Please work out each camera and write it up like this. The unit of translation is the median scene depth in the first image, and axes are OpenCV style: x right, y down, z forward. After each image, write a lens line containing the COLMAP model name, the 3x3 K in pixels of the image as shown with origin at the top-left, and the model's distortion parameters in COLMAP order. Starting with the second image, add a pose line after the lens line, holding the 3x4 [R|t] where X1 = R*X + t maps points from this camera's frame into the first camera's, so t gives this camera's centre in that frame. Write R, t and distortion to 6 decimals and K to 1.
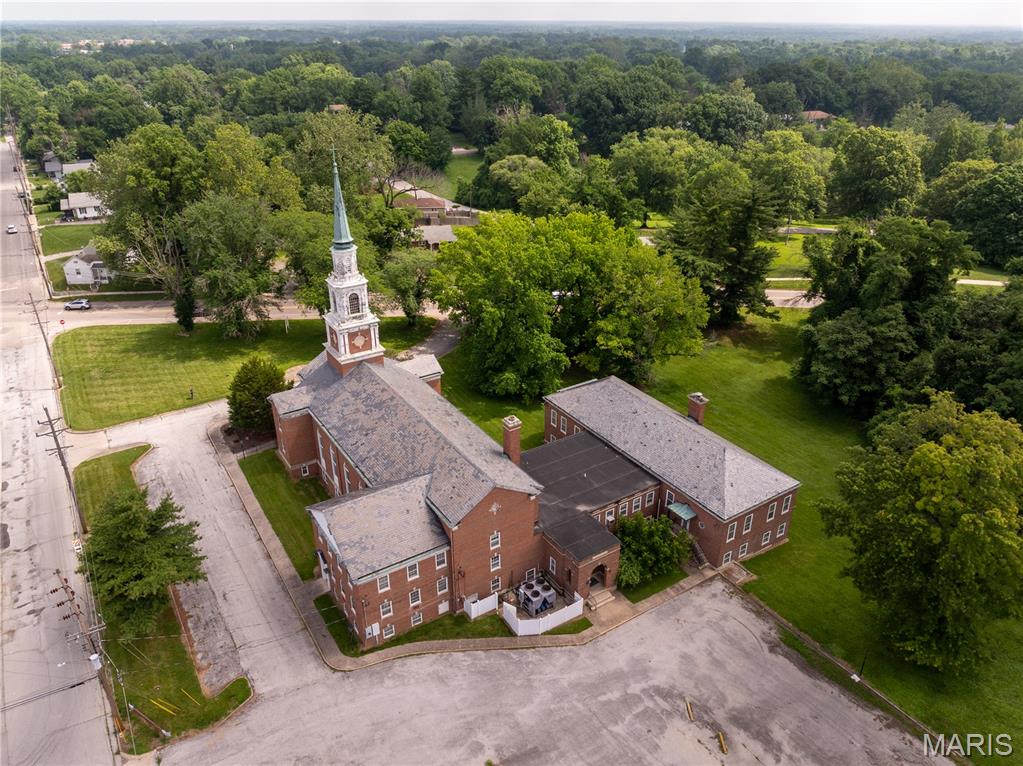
lens RADIAL K [[727.5, 0, 515.6], [0, 727.5, 380.9], [0, 0, 1]] dist [-0.034855, 0.020077]
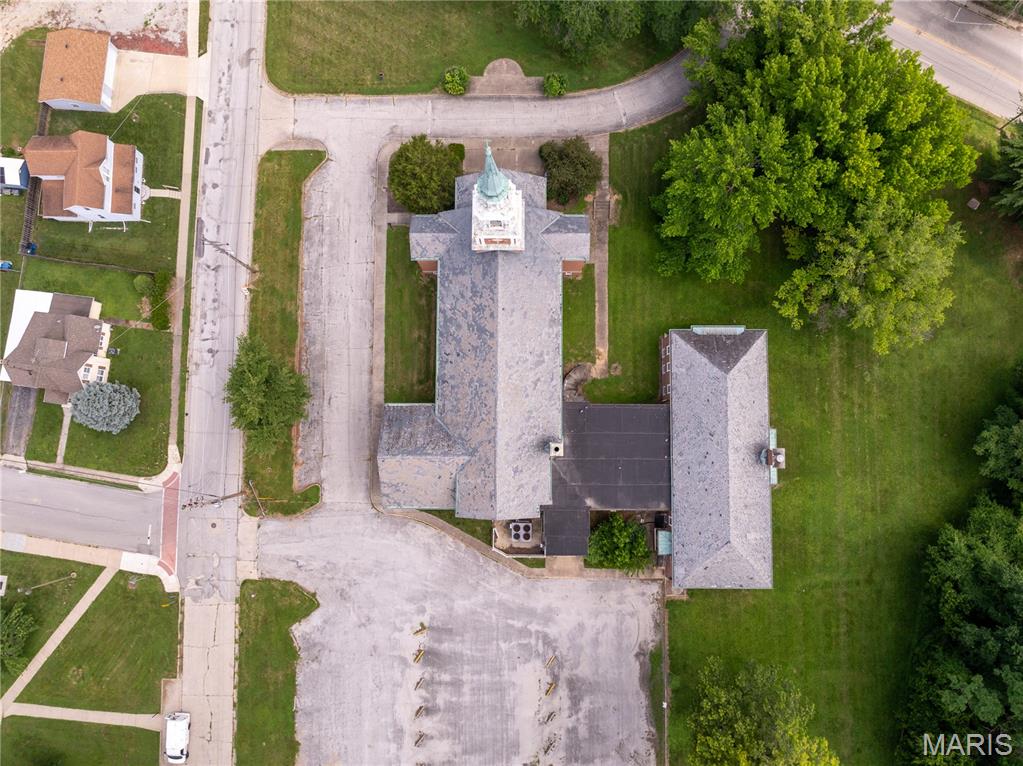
lens RADIAL K [[727.5, 0, 515.6], [0, 727.5, 380.9], [0, 0, 1]] dist [-0.034855, 0.020077]
pose [[0.834559, 0.547607, -0.060323, -0.048682], [-0.230815, 0.446969, 0.864259, -0.956525], [0.500236, -0.707351, 0.499417, 0.509514]]
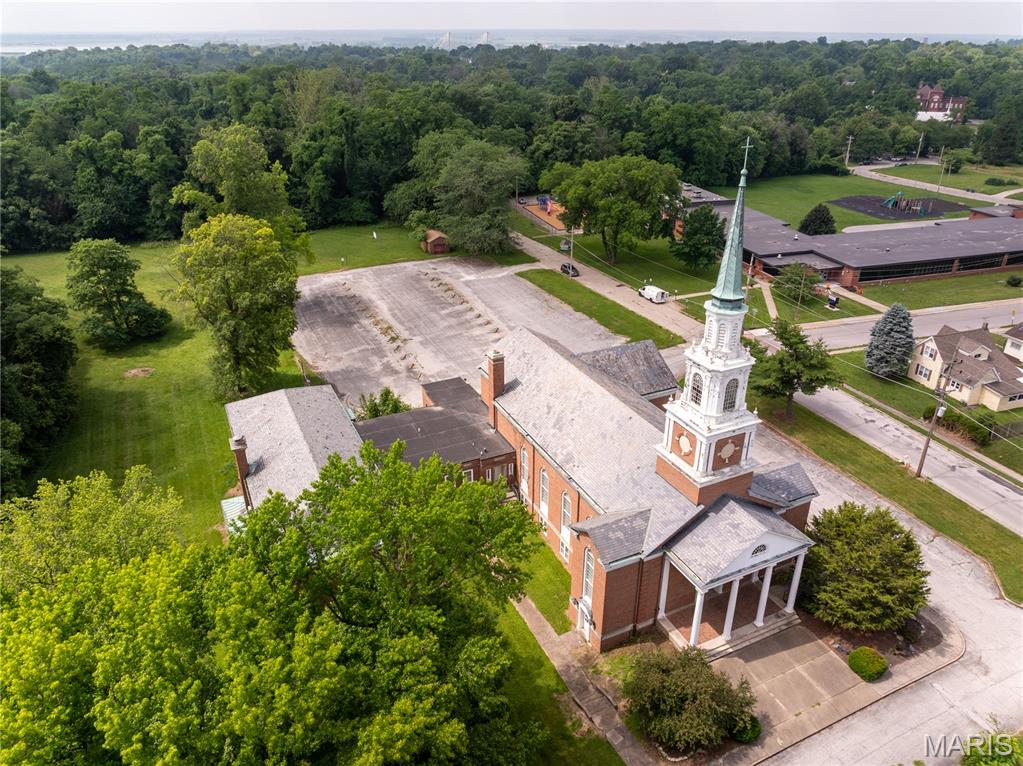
lens RADIAL K [[727.5, 0, 515.6], [0, 727.5, 380.9], [0, 0, 1]] dist [-0.034855, 0.020077]
pose [[-0.992143, -0.064629, 0.107119, -0.149244], [0.045678, 0.609984, 0.791096, -0.751414], [-0.116469, 0.789773, -0.602240, 1.697964]]
